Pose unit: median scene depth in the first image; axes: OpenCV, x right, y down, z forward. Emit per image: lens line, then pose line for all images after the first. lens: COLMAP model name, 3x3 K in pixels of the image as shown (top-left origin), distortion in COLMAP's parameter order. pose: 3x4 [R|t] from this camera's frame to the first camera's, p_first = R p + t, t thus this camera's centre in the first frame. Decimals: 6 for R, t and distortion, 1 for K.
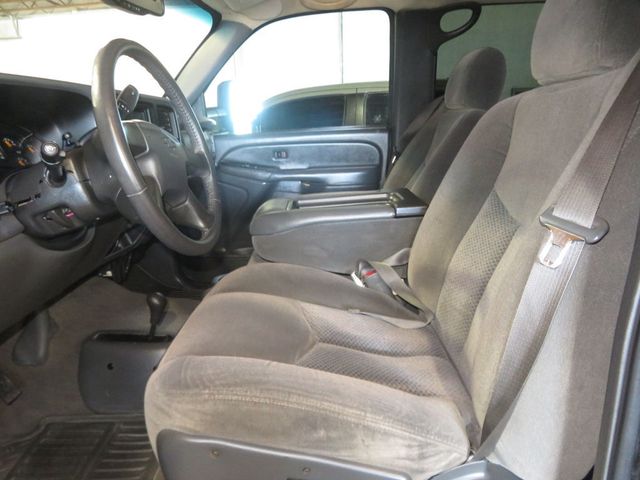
lens RADIAL K [[461.1, 0, 320.0], [0, 461.1, 240.0], [0, 0, 1]] dist [-0.000390, 0.003492]
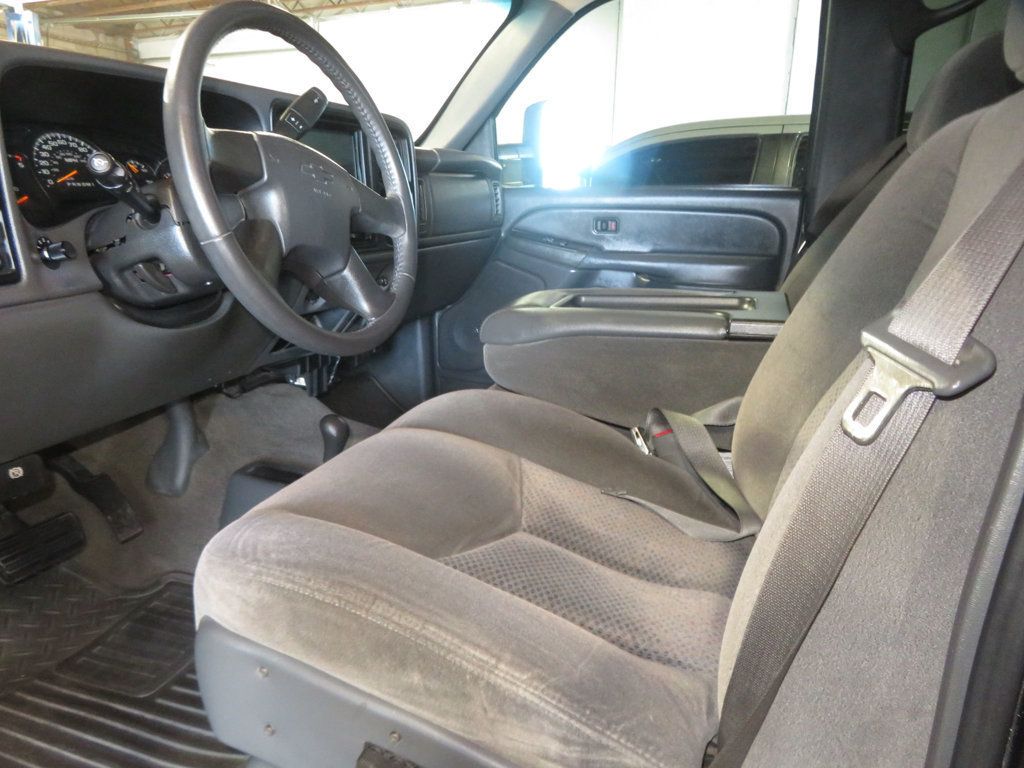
lens RADIAL K [[740.3, 0, 512.0], [0, 740.3, 384.0], [0, 0, 1]] dist [-0.007669, -0.001317]
pose [[0.951428, 0.123726, -0.281917, 0.186513], [-0.119967, 0.992305, 0.030626, 0.008873], [0.283537, 0.004682, 0.958950, 0.087392]]
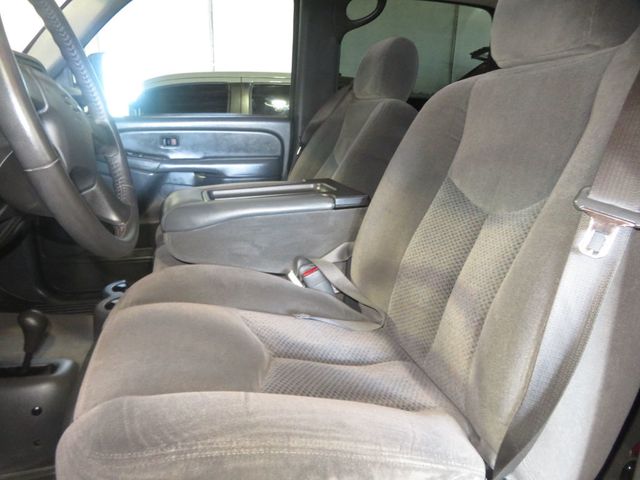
lens RADIAL K [[461.1, 0, 320.0], [0, 461.1, 240.0], [0, 0, 1]] dist [-0.000390, 0.003492]
pose [[0.959177, -0.024053, 0.281783, -0.126174], [0.023062, 0.999711, 0.006833, 0.005381], [-0.281866, -0.000055, 0.959454, 0.150747]]
